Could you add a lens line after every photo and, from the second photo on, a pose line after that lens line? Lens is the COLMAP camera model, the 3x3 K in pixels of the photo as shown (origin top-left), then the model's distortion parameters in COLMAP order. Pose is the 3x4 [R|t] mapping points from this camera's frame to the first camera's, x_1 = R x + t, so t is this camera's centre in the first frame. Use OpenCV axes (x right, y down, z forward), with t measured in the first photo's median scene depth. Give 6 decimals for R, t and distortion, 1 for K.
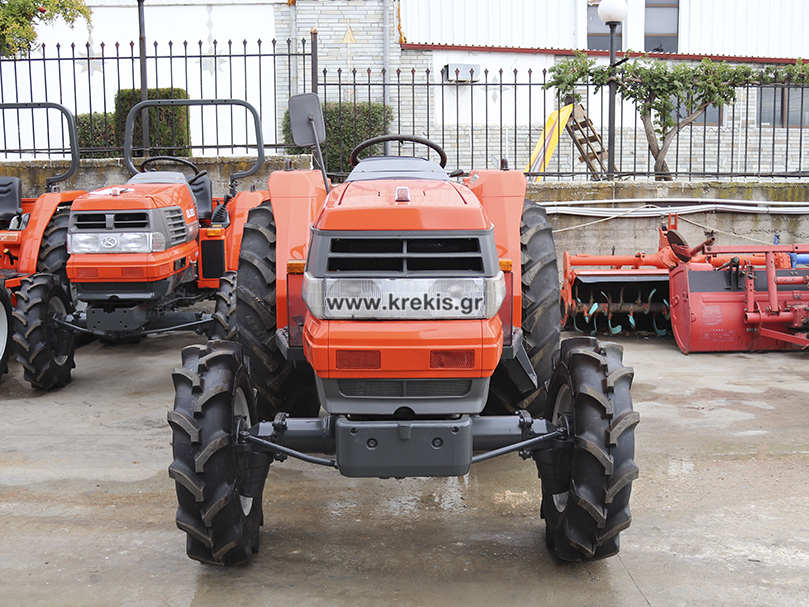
lens RADIAL K [[927.2, 0, 423.9], [0, 927.2, 303.3], [0, 0, 1]] dist [-0.058359, 0.015867]
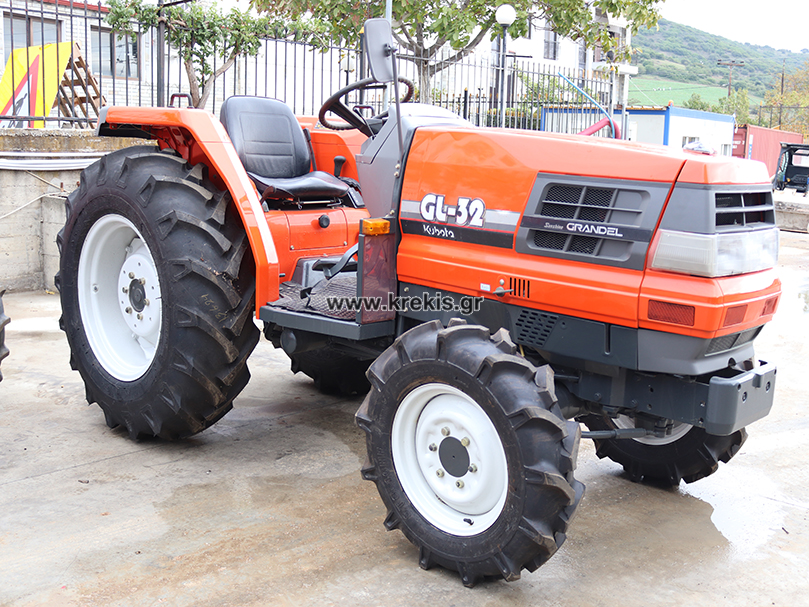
lens RADIAL K [[927.2, 0, 423.9], [0, 927.2, 303.3], [0, 0, 1]] dist [-0.058359, 0.015867]
pose [[0.718037, -0.091944, 0.689905, -0.694581], [0.055625, 0.995646, 0.074796, -0.031506], [-0.693779, -0.015330, 0.720025, 0.368321]]
